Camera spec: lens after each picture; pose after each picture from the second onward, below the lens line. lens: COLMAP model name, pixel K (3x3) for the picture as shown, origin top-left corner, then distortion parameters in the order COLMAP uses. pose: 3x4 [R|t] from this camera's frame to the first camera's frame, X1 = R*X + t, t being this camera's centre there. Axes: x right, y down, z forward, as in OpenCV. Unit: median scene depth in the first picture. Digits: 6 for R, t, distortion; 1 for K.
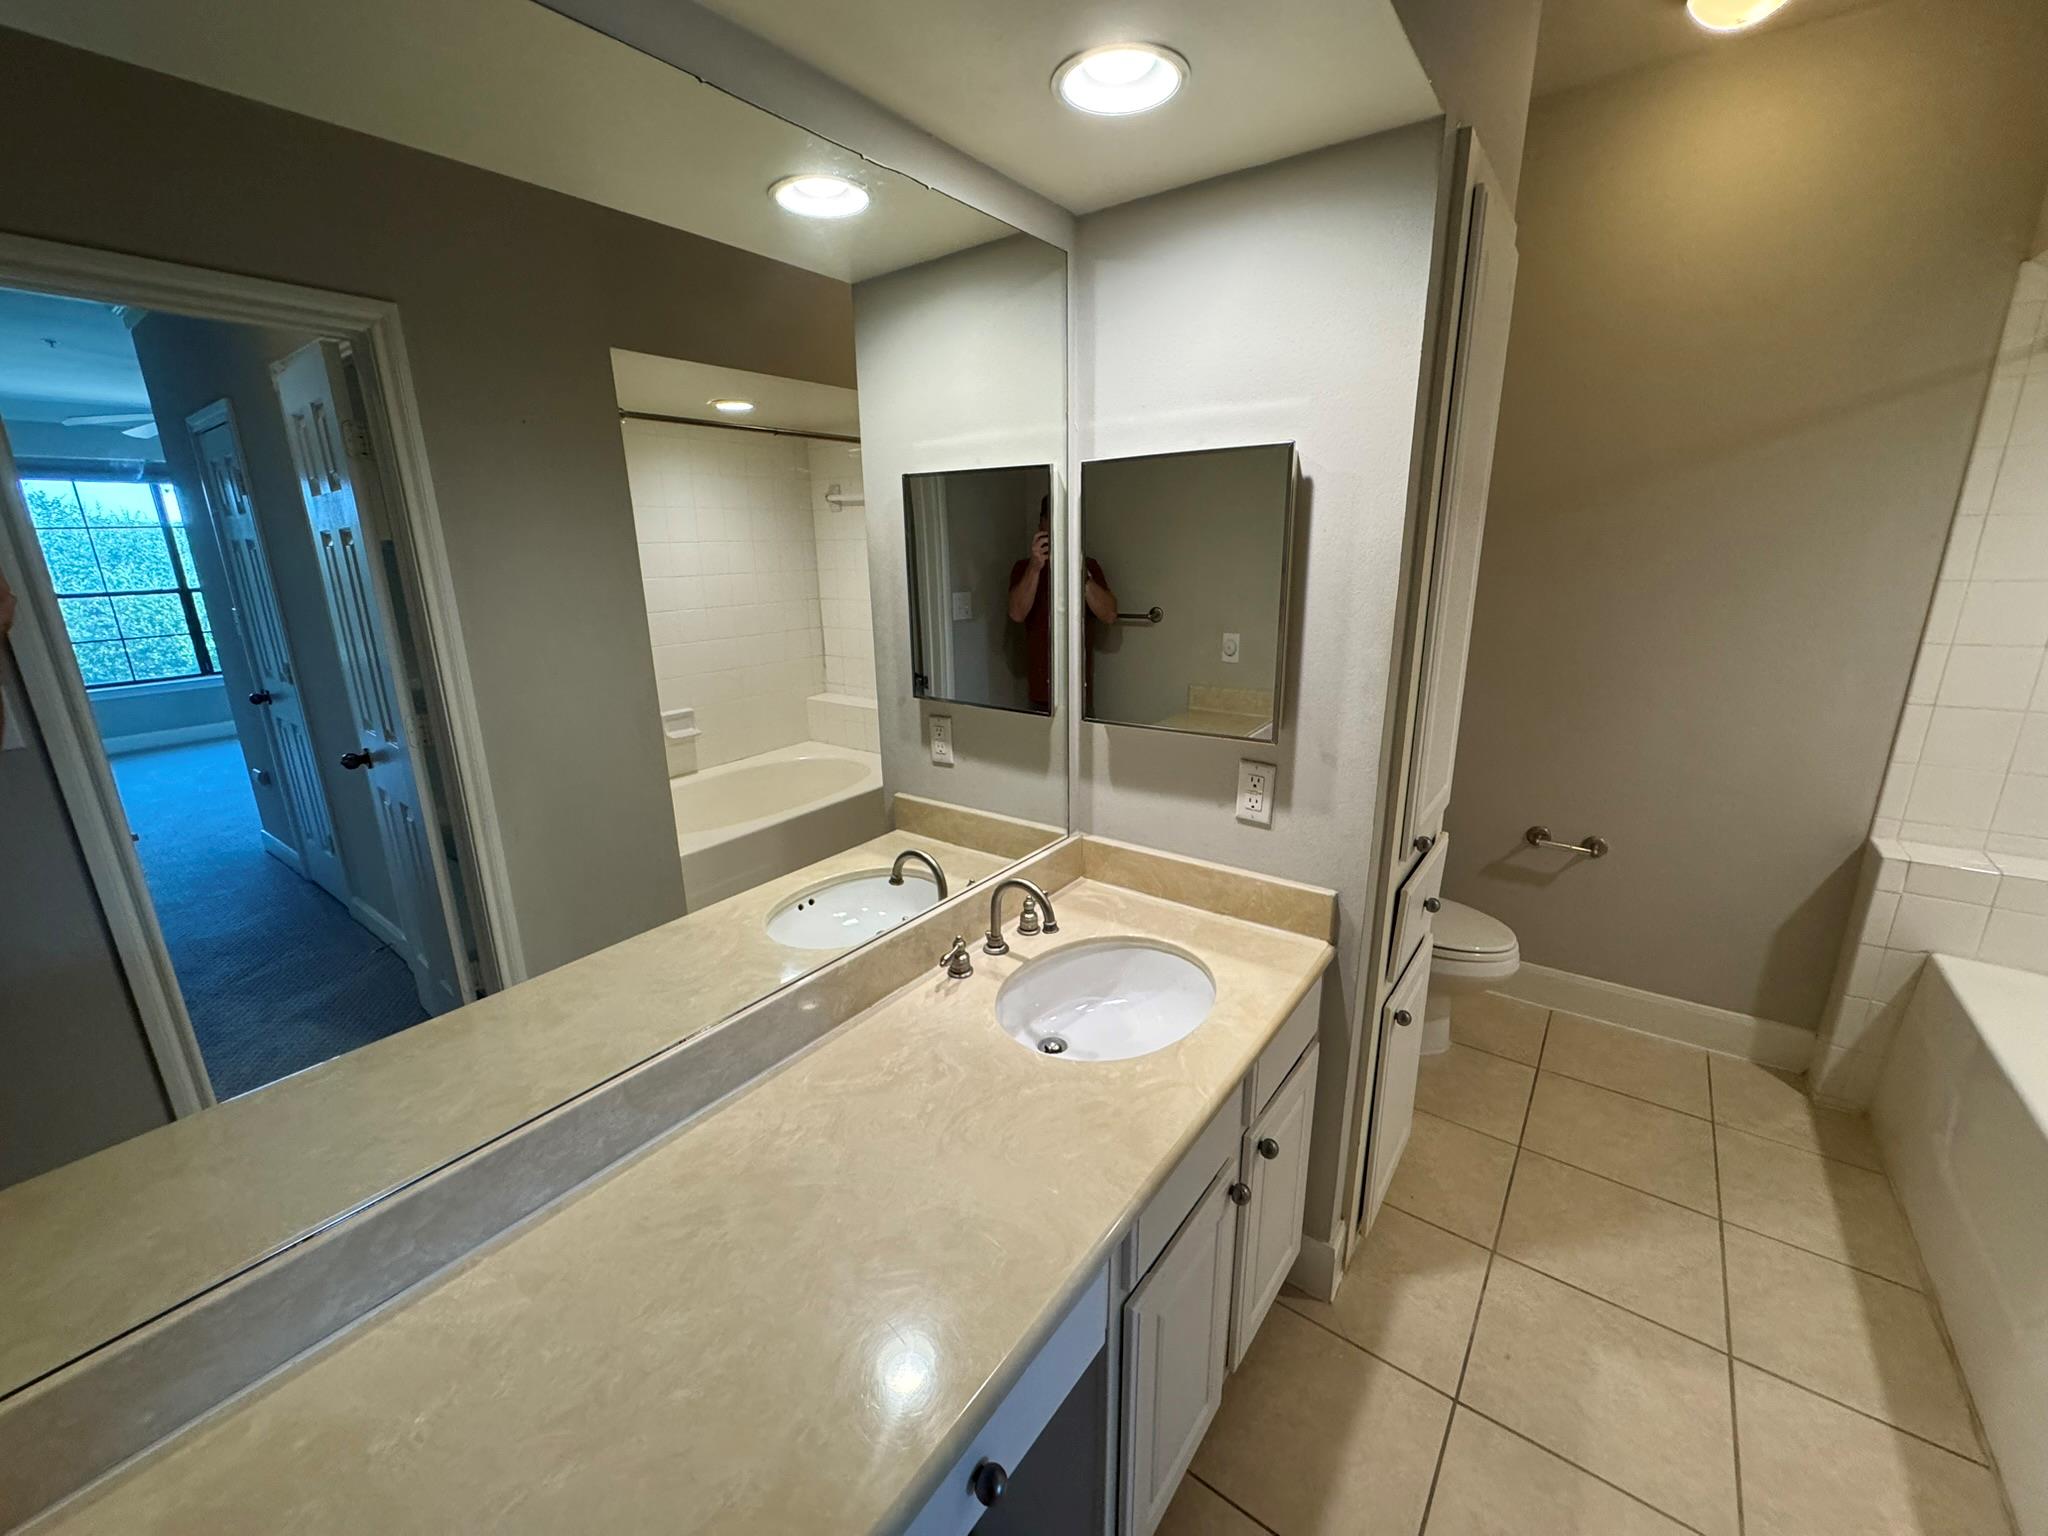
lens RADIAL K [[818.6, 0, 1021.5], [0, 818.6, 765.6], [0, 0, 1]] dist [-0.001227, 0.000020]
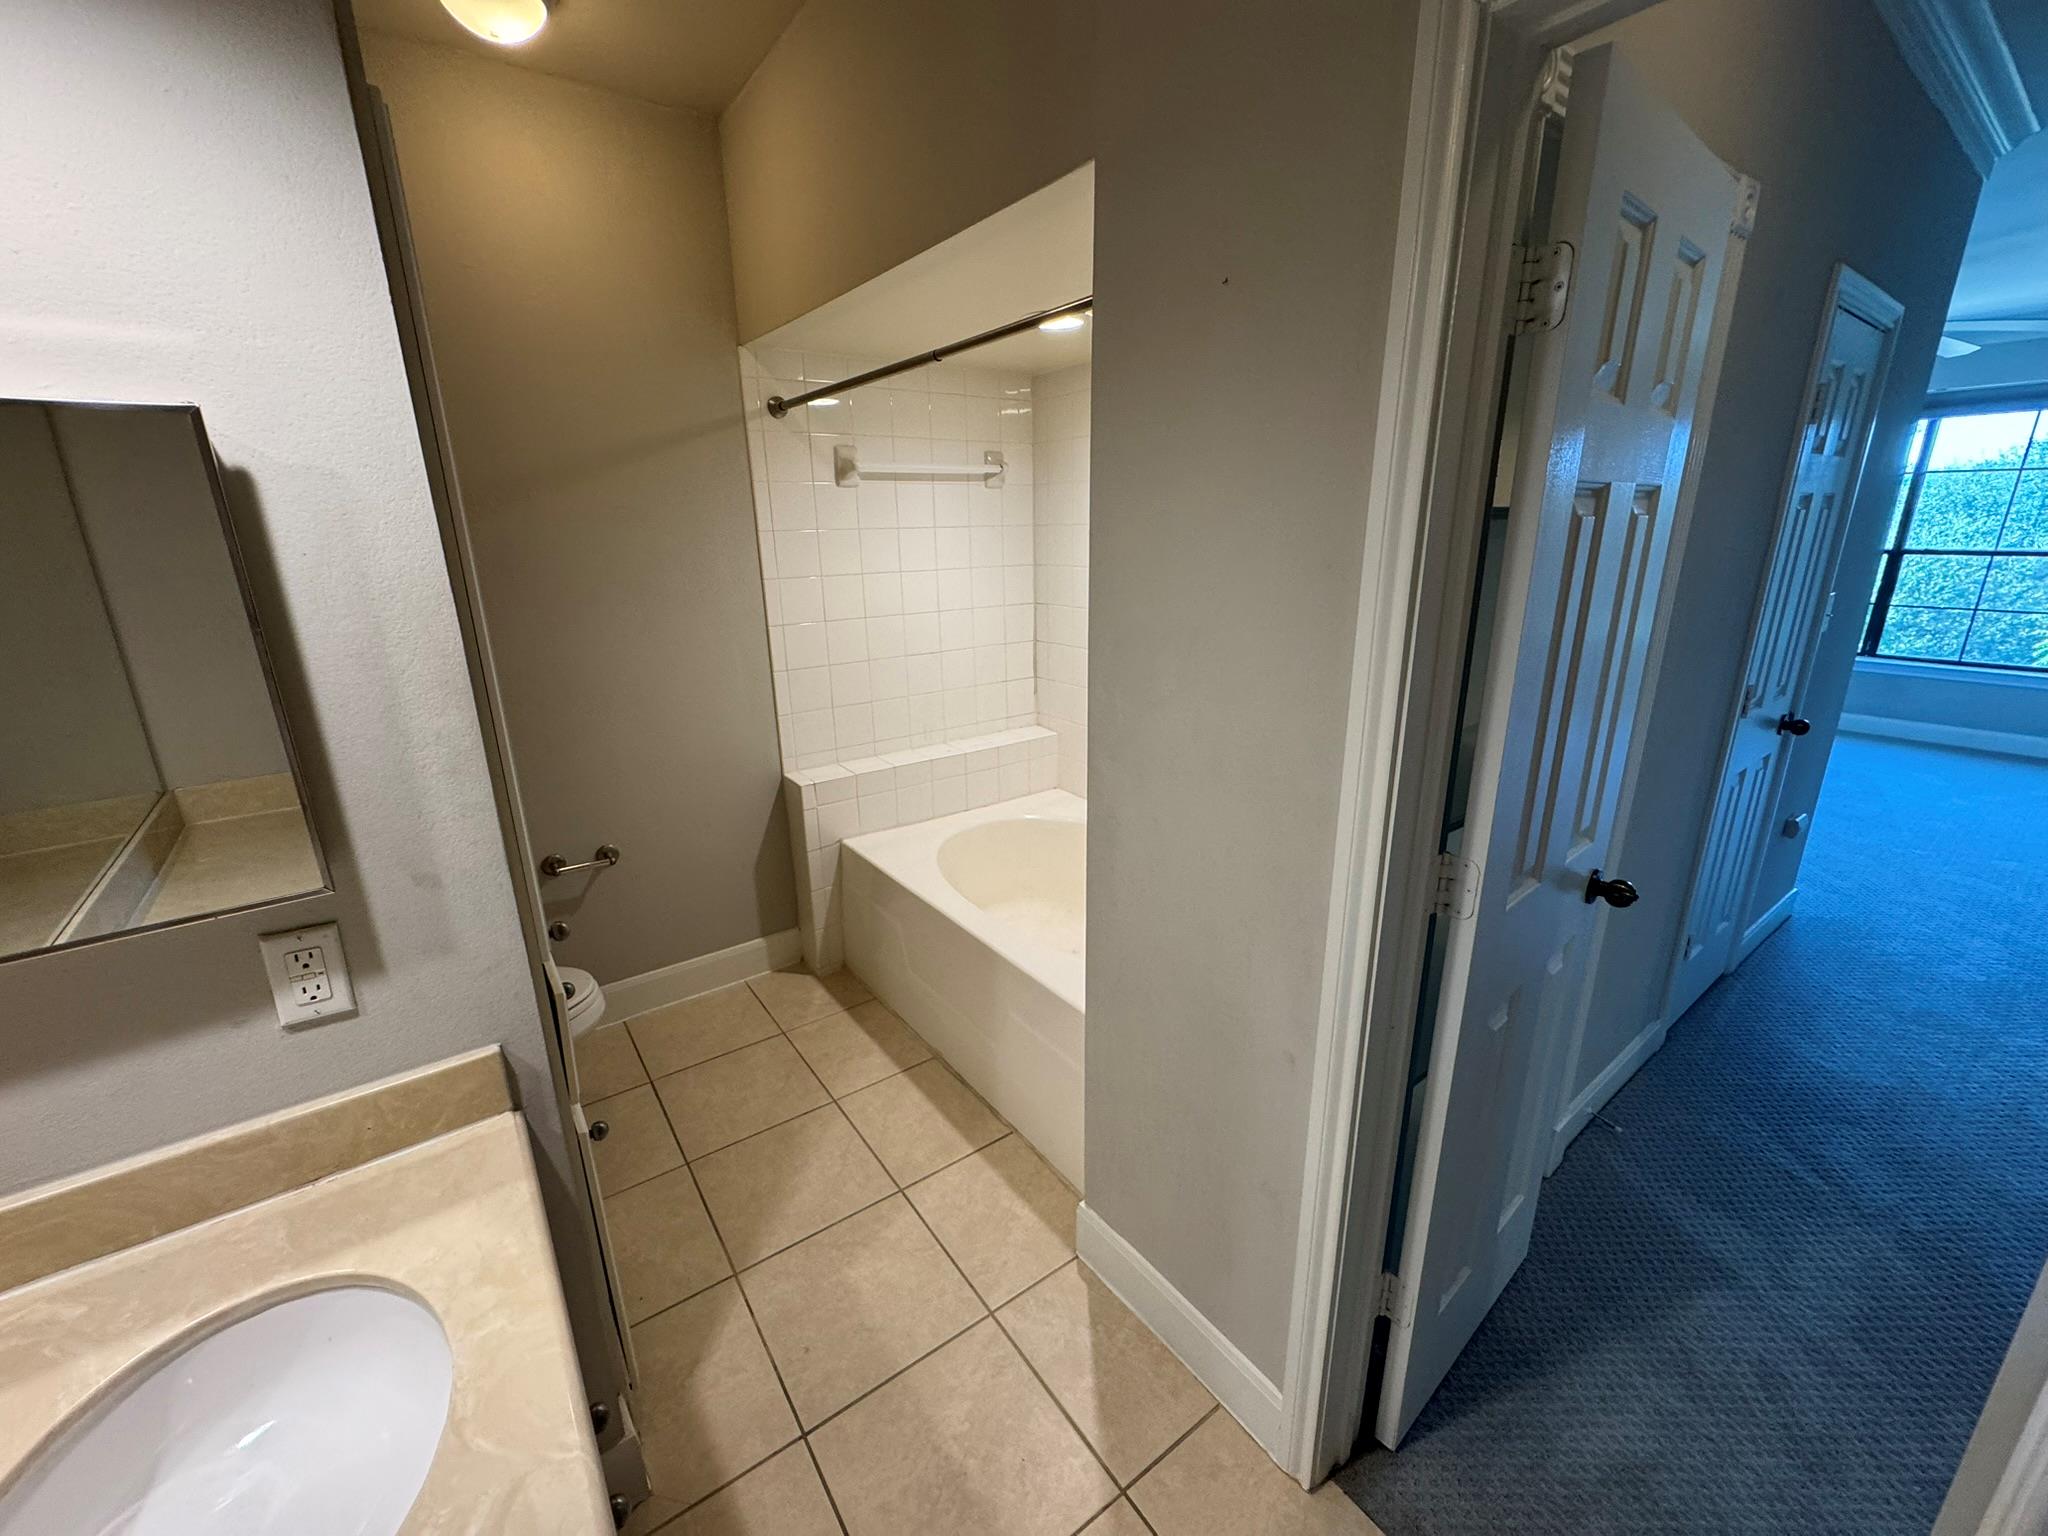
lens RADIAL K [[818.6, 0, 1021.5], [0, 818.6, 765.6], [0, 0, 1]] dist [-0.001227, 0.000020]
pose [[0.292936, -0.255944, 0.921239, -0.078122], [0.259748, 0.948573, 0.180943, -0.081512], [-0.920174, 0.186286, 0.344352, 0.237304]]
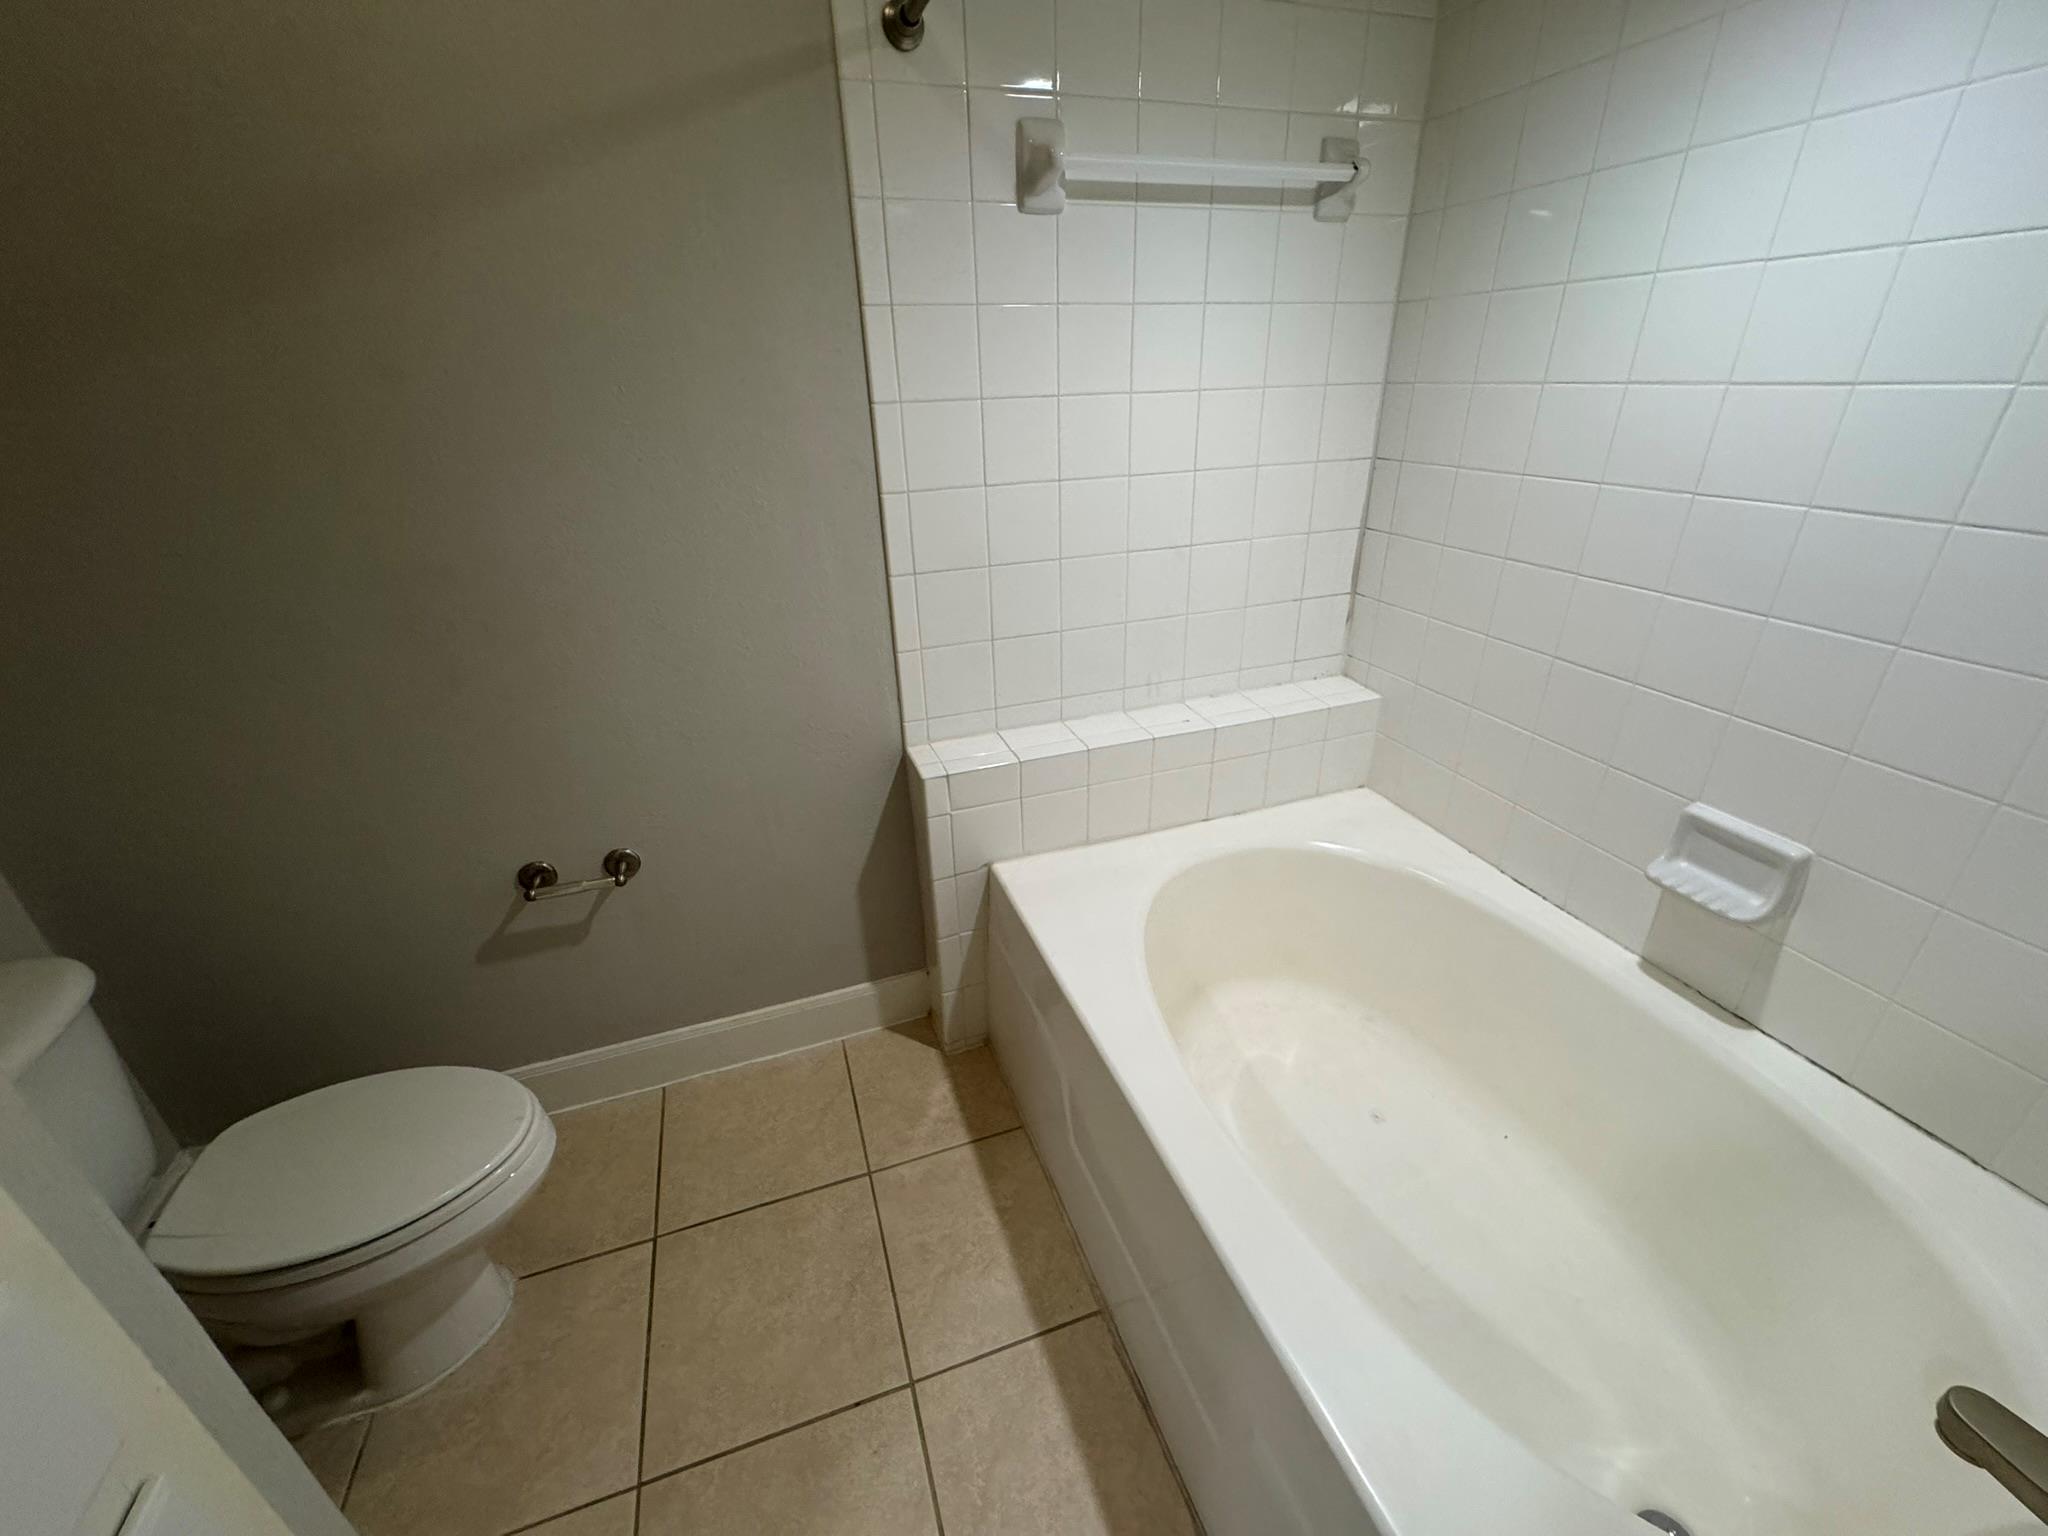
lens RADIAL K [[818.6, 0, 1021.5], [0, 818.6, 765.6], [0, 0, 1]] dist [-0.001227, 0.000020]
pose [[0.556633, -0.356306, 0.750470, 0.618992], [0.231458, 0.934101, 0.271814, -0.108344], [-0.797864, 0.022402, 0.602422, 0.537119]]
